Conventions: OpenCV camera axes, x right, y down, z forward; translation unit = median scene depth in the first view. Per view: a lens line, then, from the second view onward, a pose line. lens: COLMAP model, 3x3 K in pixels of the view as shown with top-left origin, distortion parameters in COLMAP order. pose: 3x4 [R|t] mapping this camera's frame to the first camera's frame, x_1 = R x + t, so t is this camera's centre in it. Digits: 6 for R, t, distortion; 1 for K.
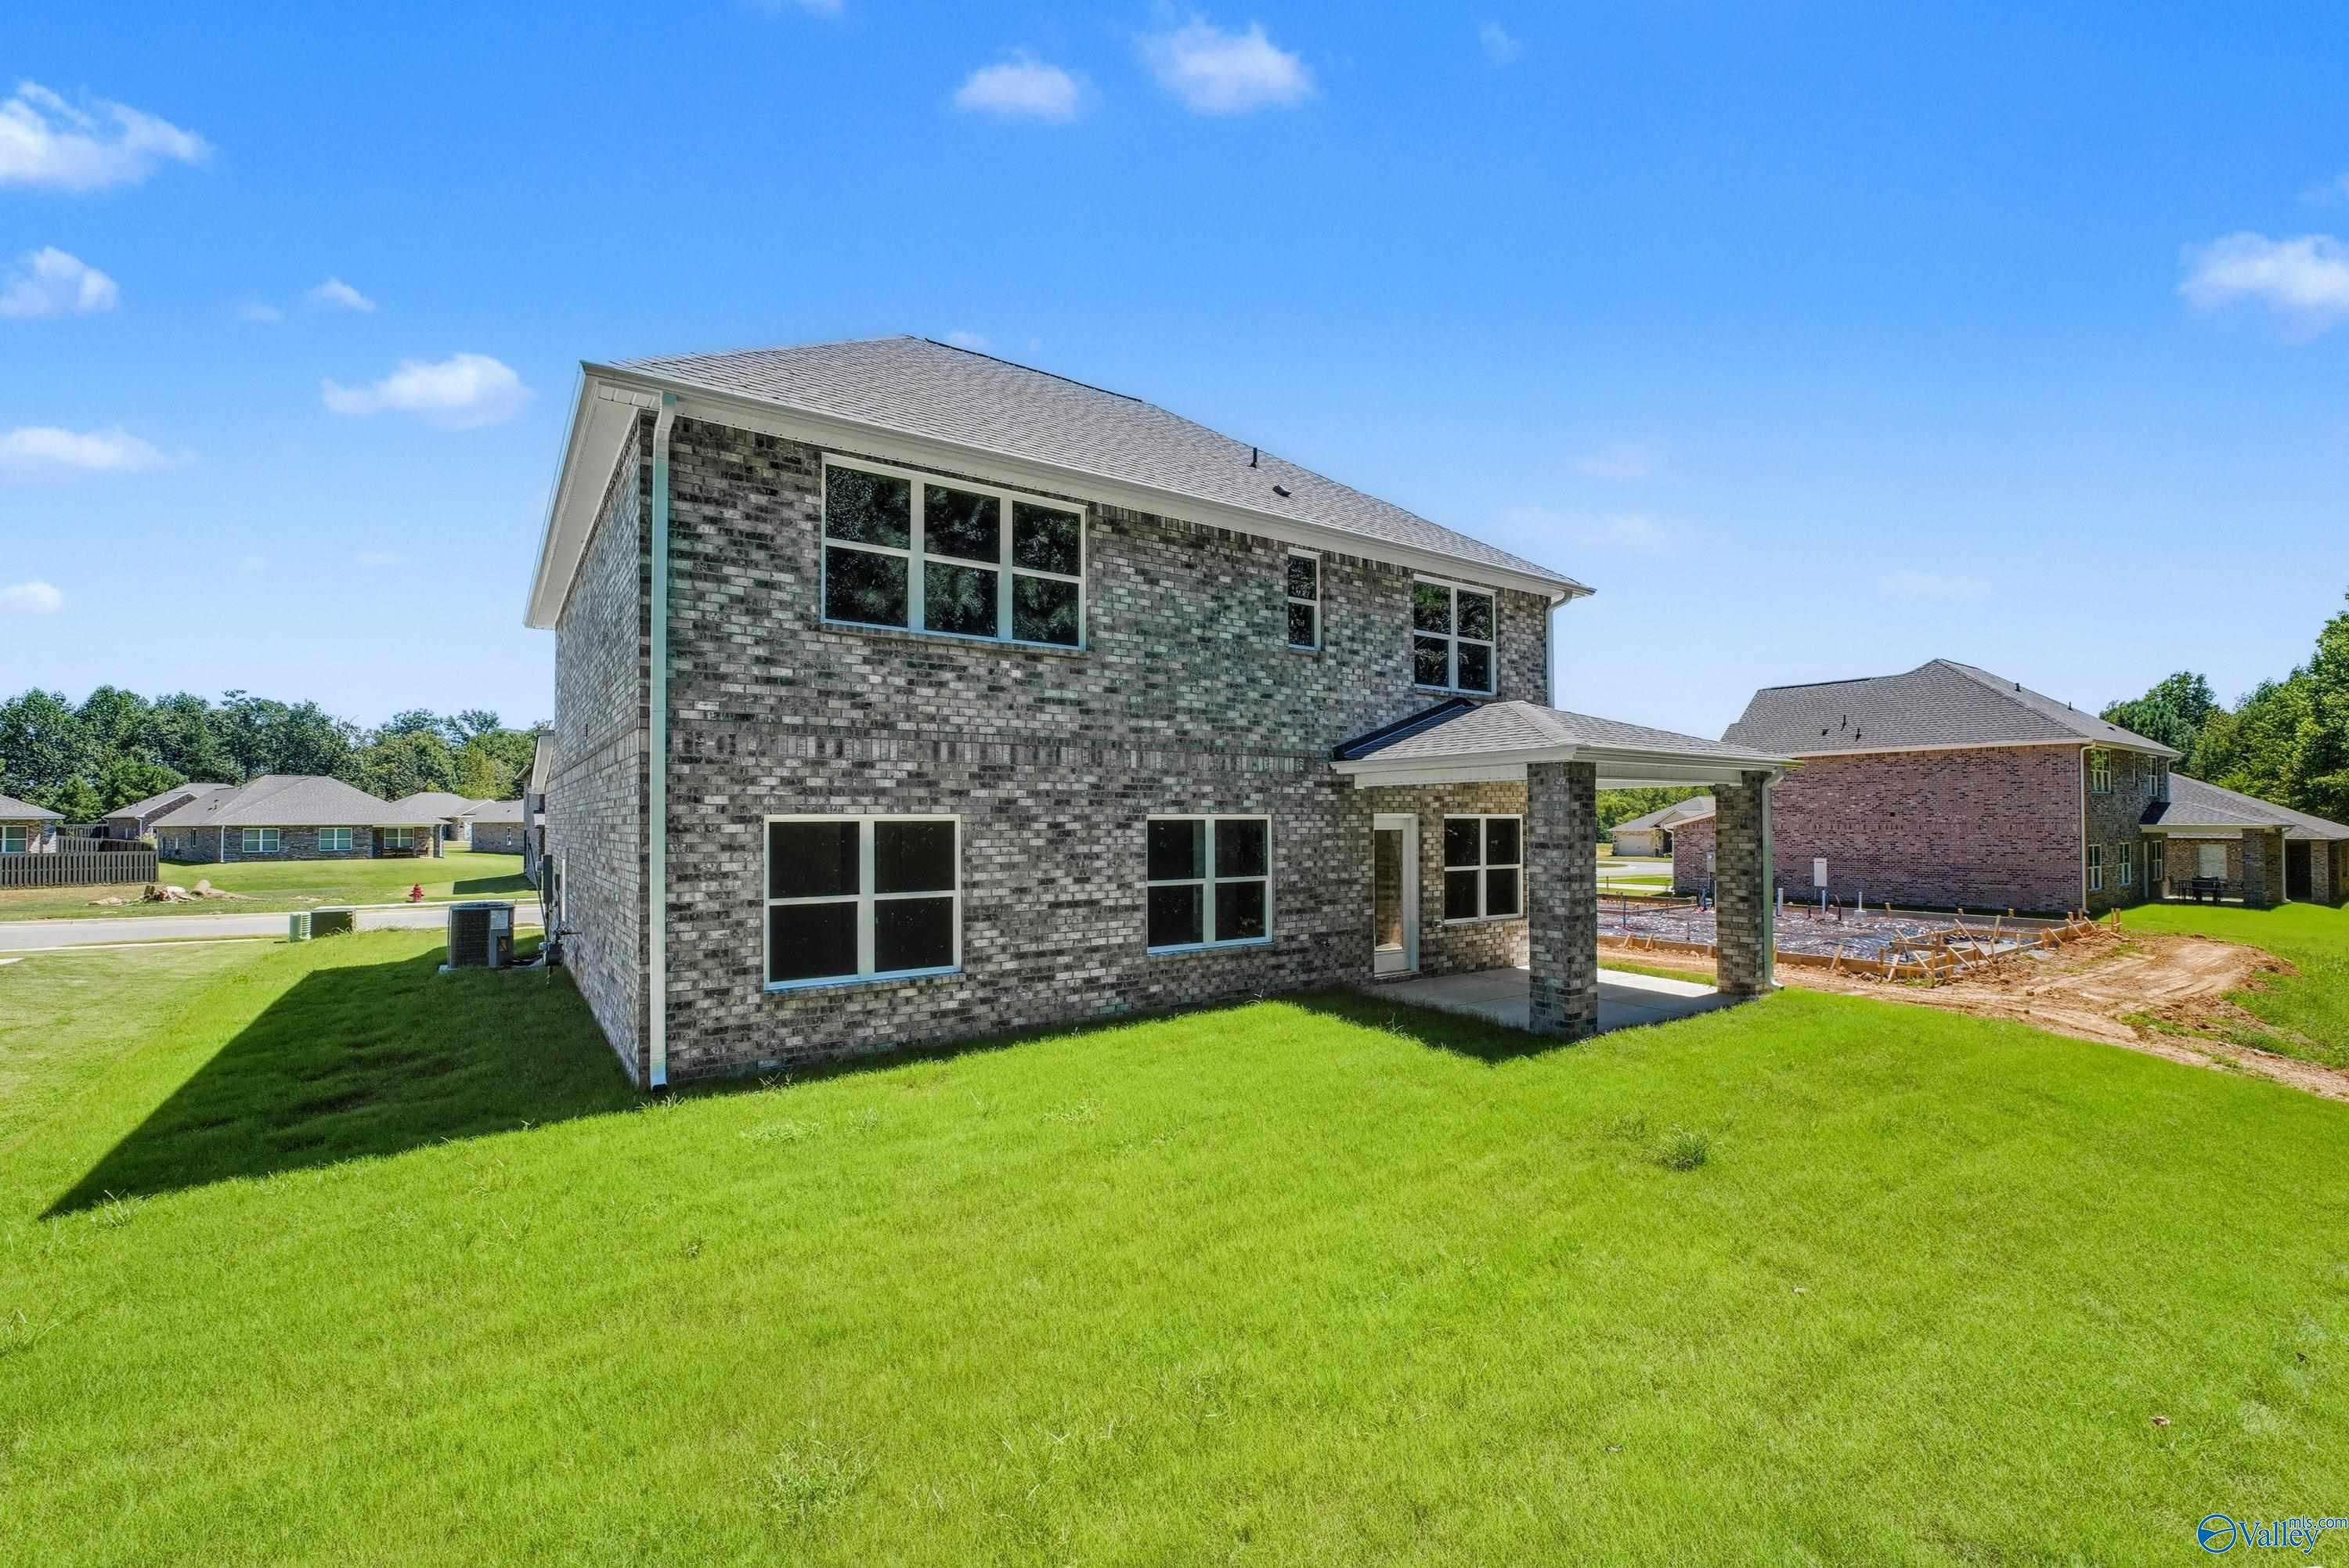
lens RADIAL K [[984.8, 0, 1177.2], [0, 984.8, 787.6], [0, 0, 1]] dist [-0.001911, 0.000065]
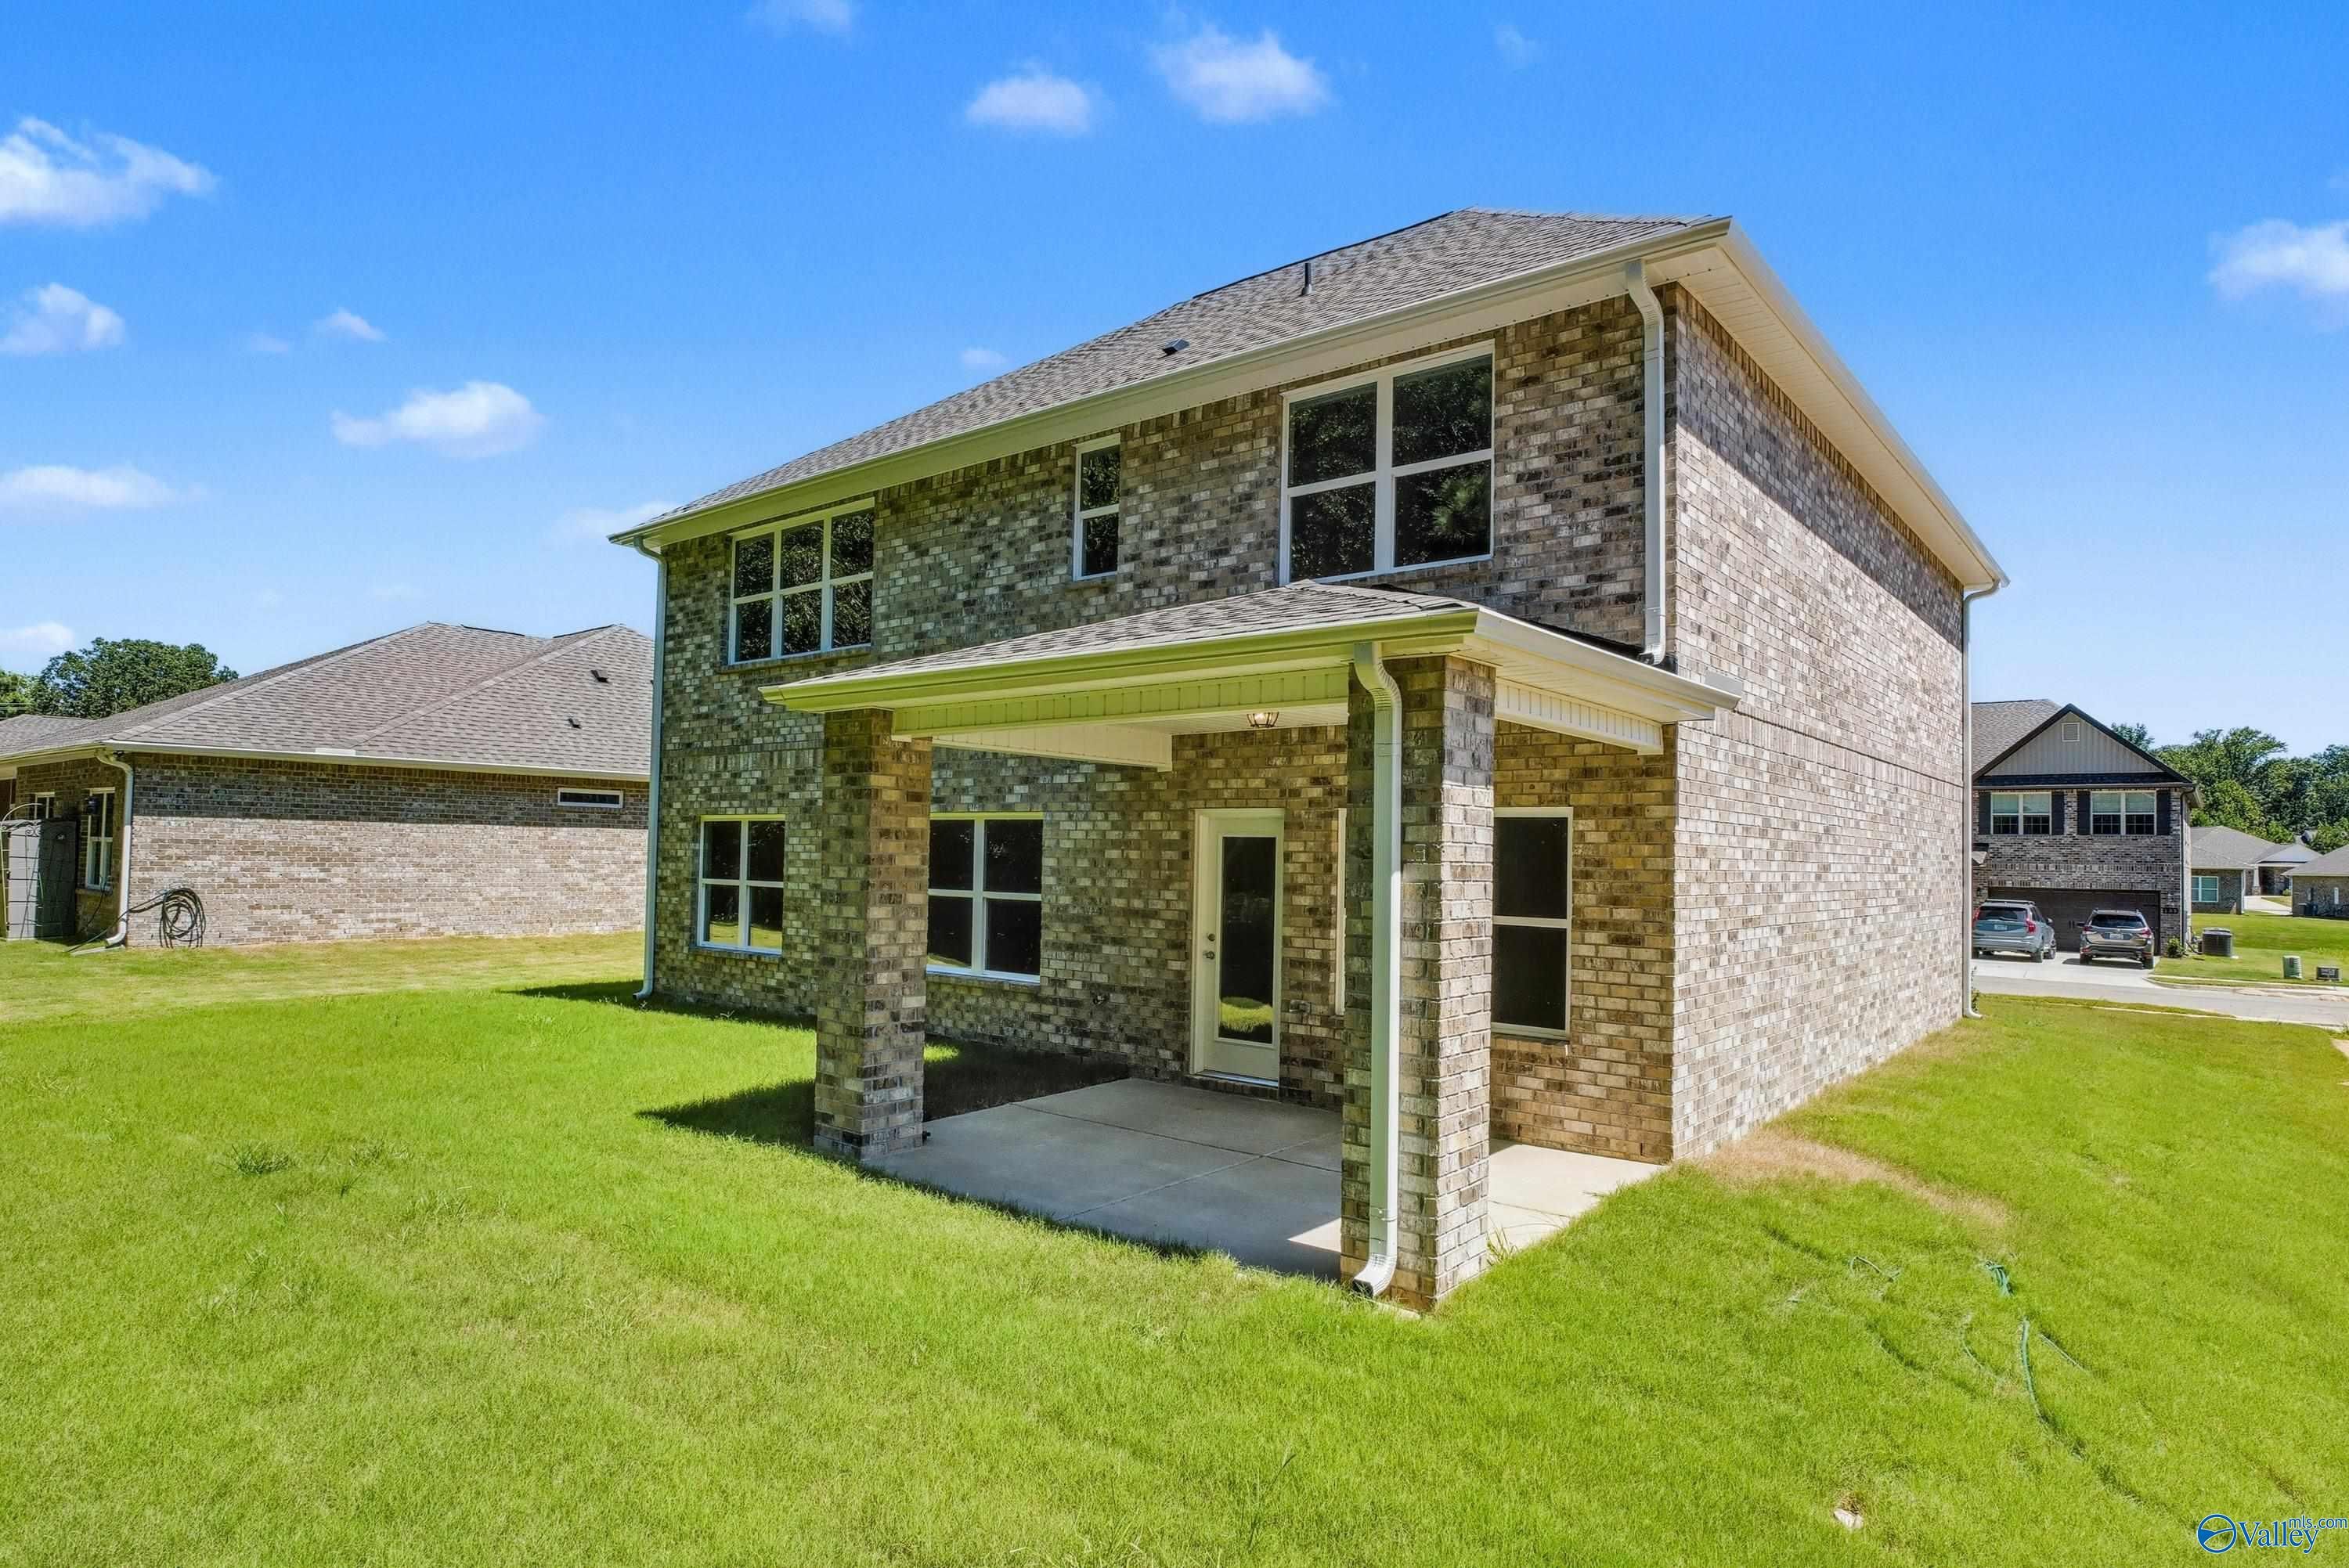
lens RADIAL K [[1290.2, 0, 1177.6], [0, 1290.2, 792.9], [0, 0, 1]] dist [0.006129, 0.000182]
pose [[0.273882, -0.037669, -0.961025, 1.087071], [0.011111, 0.999290, -0.036002, 0.049816], [0.961699, -0.000818, 0.274106, 0.847192]]
